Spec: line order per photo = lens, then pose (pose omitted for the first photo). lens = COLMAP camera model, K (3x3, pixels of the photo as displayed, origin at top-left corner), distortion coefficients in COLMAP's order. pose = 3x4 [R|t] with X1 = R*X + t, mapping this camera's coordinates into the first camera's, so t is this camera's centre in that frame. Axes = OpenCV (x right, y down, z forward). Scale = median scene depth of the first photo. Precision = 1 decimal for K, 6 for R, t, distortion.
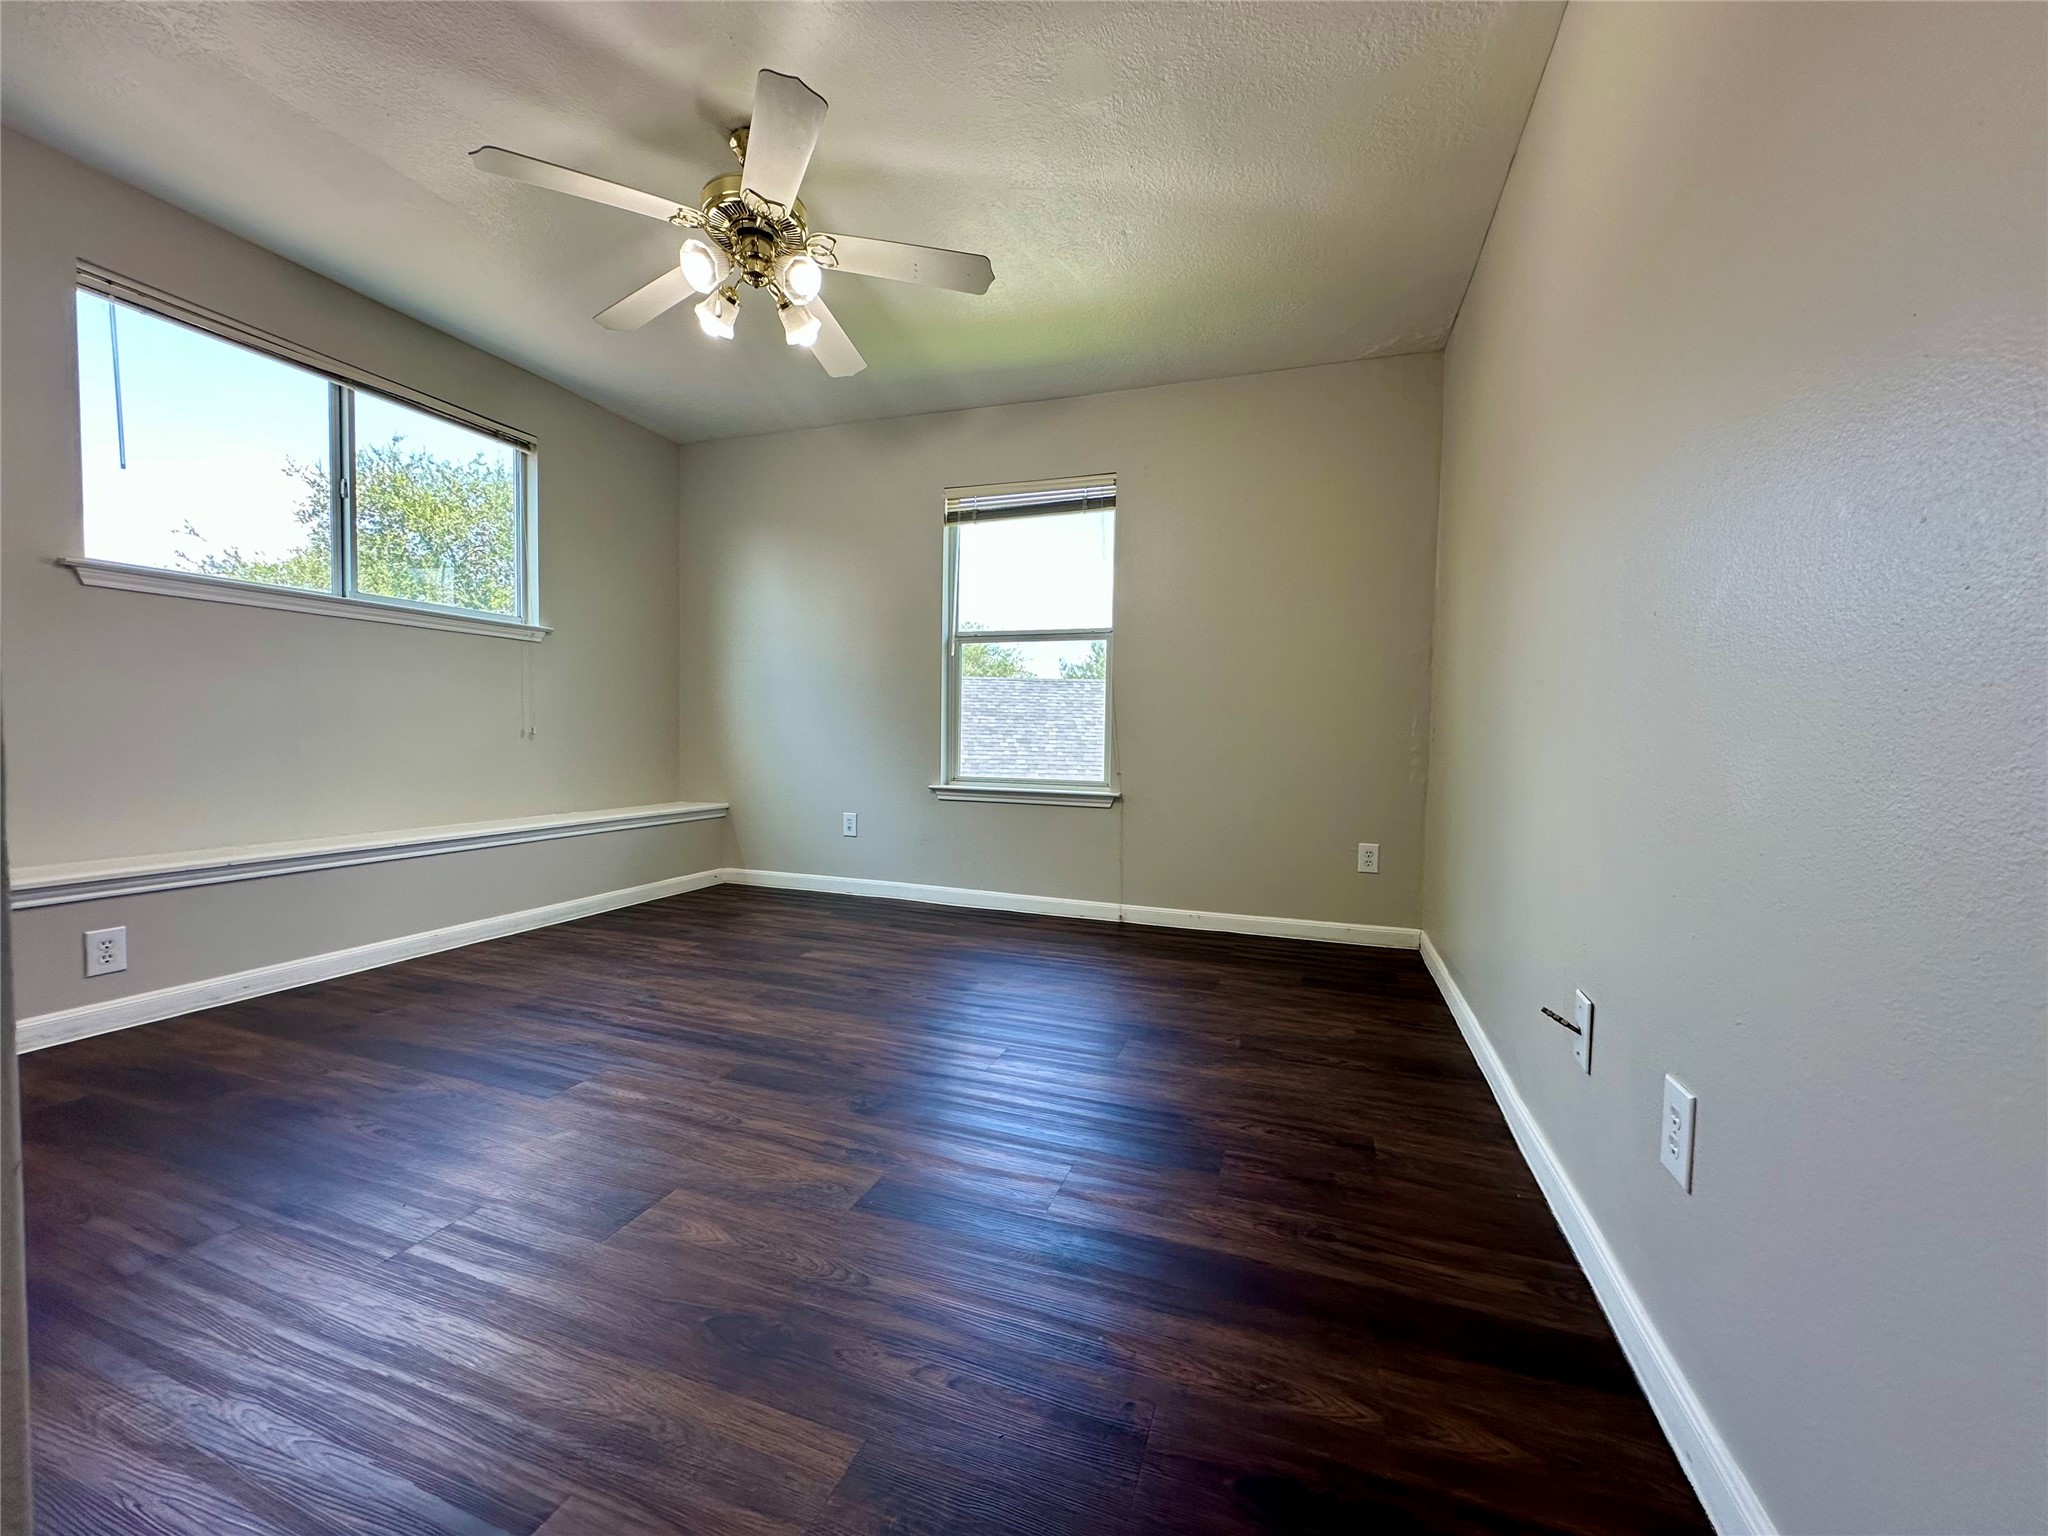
lens RADIAL K [[812.8, 0, 1020.3], [0, 812.8, 809.3], [0, 0, 1]] dist [-0.001314, 0.000044]
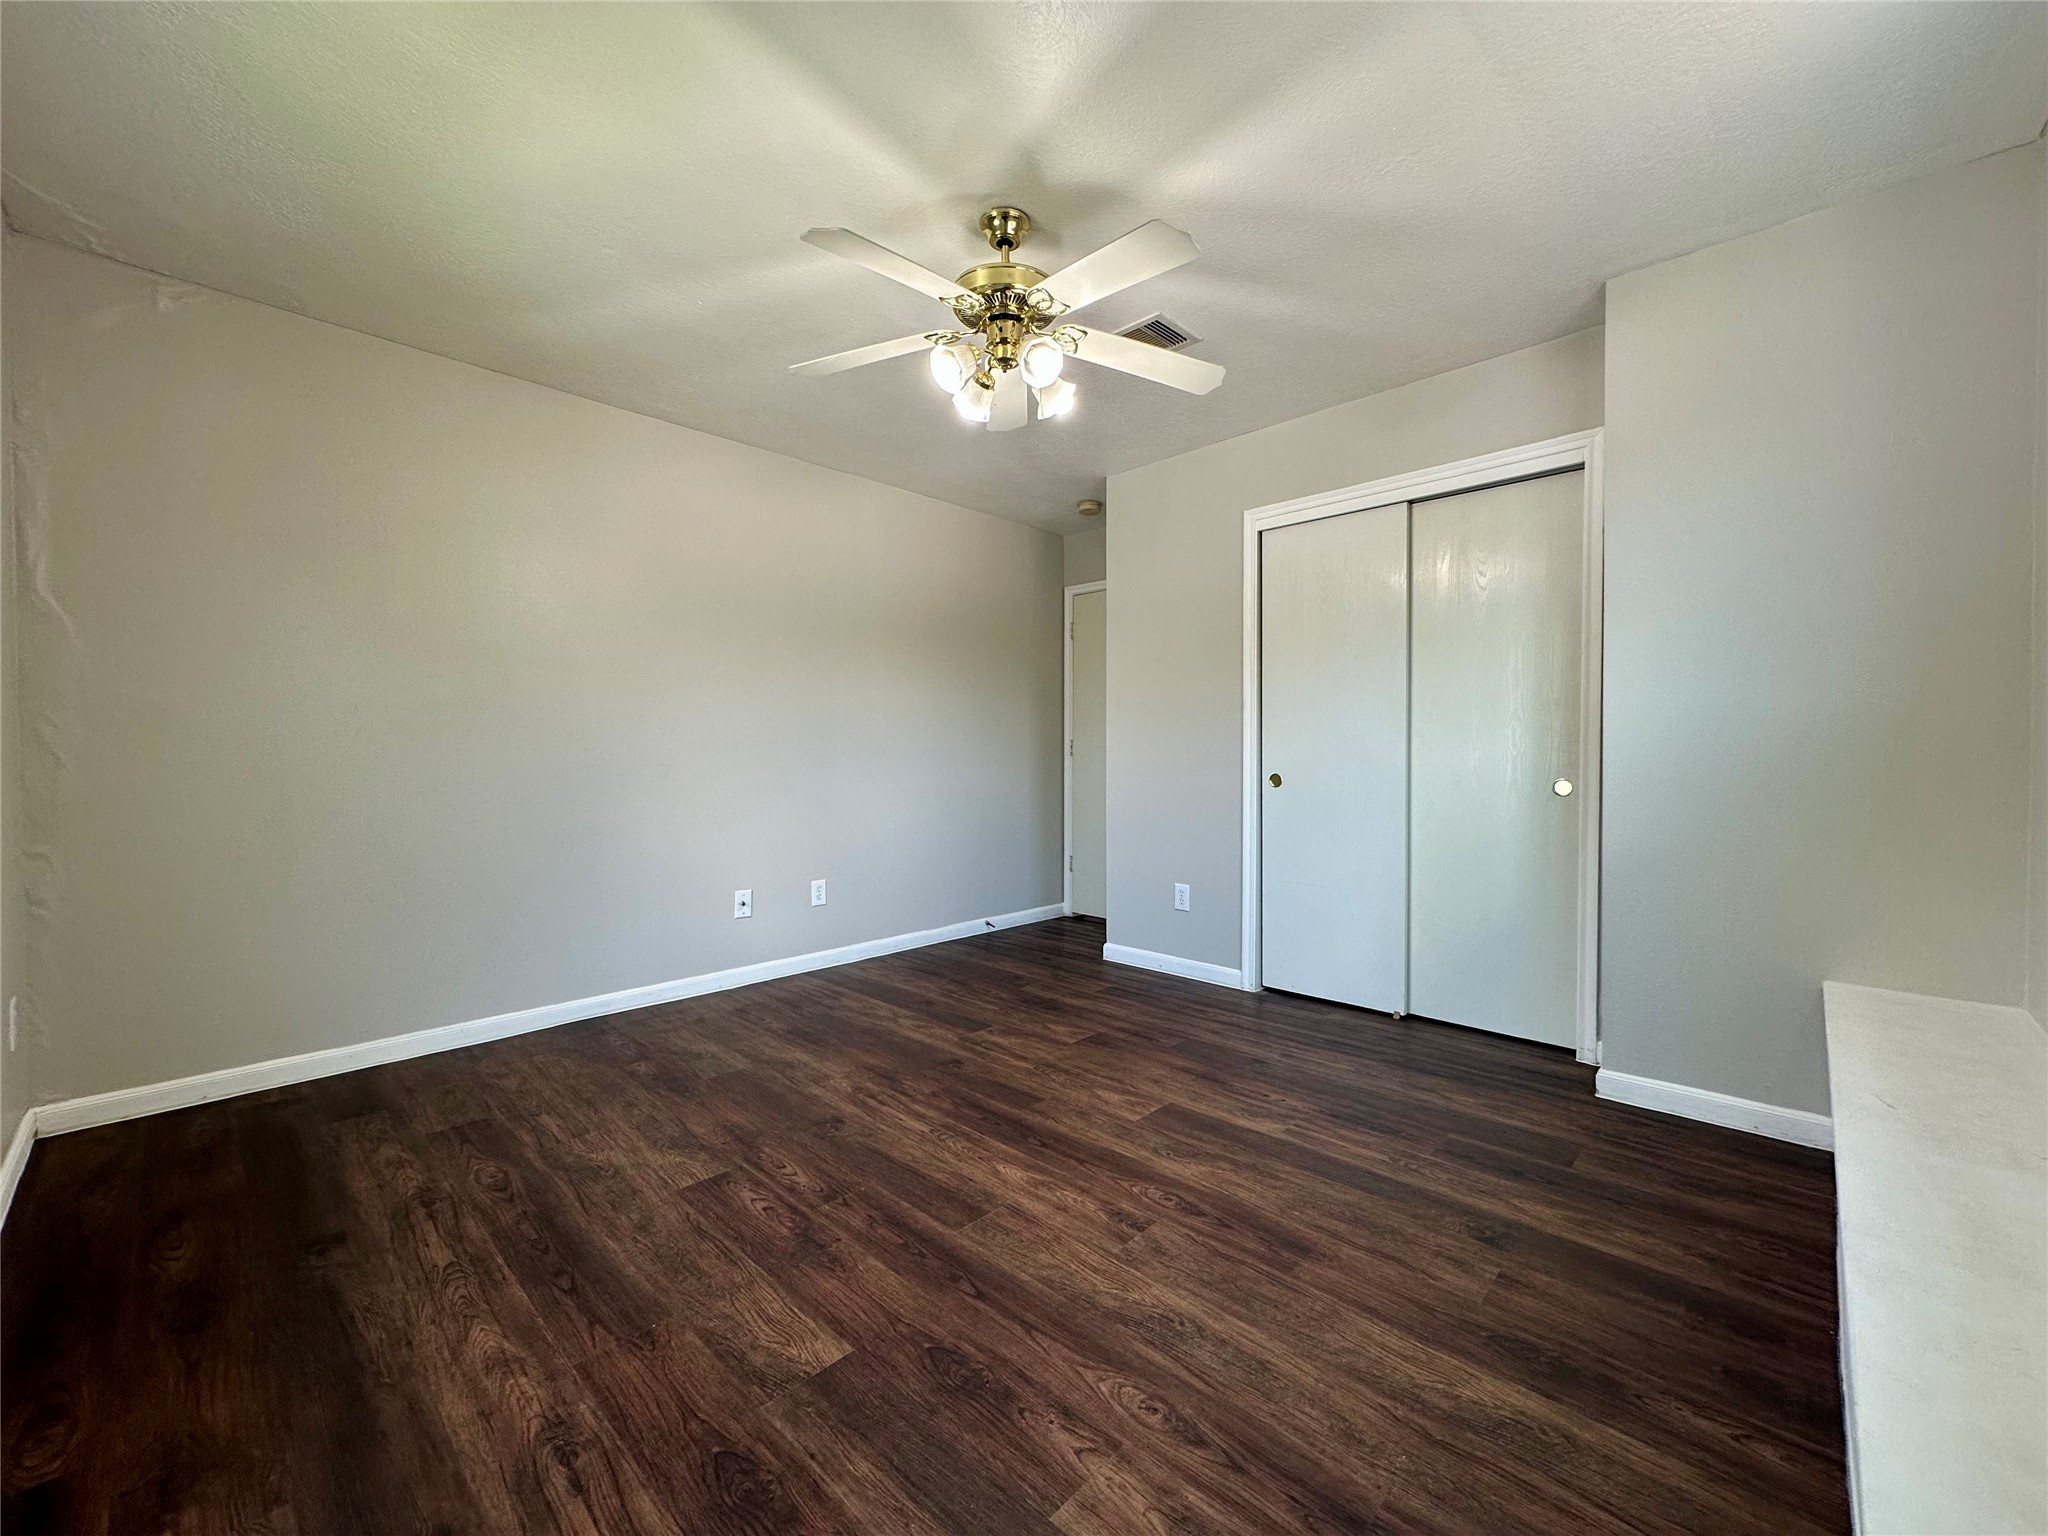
lens RADIAL K [[822.4, 0, 1024.0], [0, 822.4, 768.0], [0, 0, 1]] dist [-0.000690, 0.000258]
pose [[-0.911956, -0.025769, 0.409479, -0.647215], [0.021163, 0.993743, 0.109671, -0.232498], [-0.409742, 0.108681, -0.905704, 1.608576]]
